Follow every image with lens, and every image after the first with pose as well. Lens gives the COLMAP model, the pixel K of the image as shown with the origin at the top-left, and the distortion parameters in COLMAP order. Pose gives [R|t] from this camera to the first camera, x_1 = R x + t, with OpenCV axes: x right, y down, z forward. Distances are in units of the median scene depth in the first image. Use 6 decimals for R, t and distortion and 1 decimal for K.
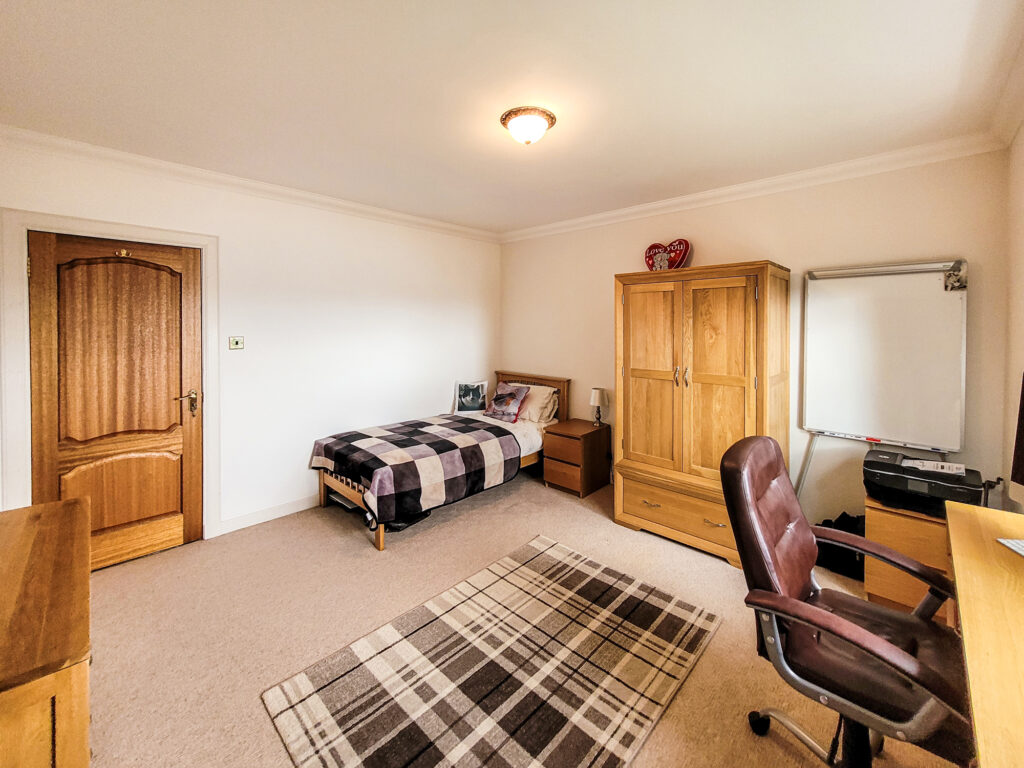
lens RADIAL K [[415.4, 0, 514.9], [0, 415.4, 326.4], [0, 0, 1]] dist [0.003401, 0.000032]
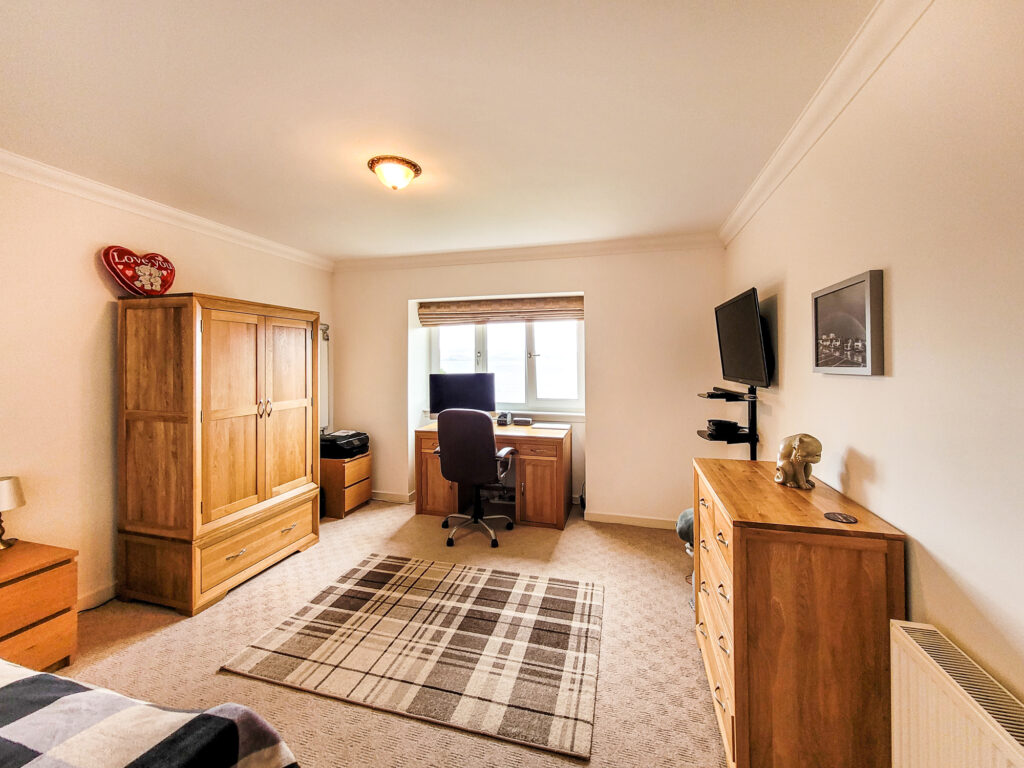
lens RADIAL K [[415.4, 0, 511.9], [0, 415.4, 358.8], [0, 0, 1]] dist [0.003401, 0.000032]
pose [[-0.471432, 0.007185, 0.881873, -1.194785], [0.007922, 0.999961, -0.003912, 0.009490], [-0.881867, 0.005142, -0.471471, 1.404812]]
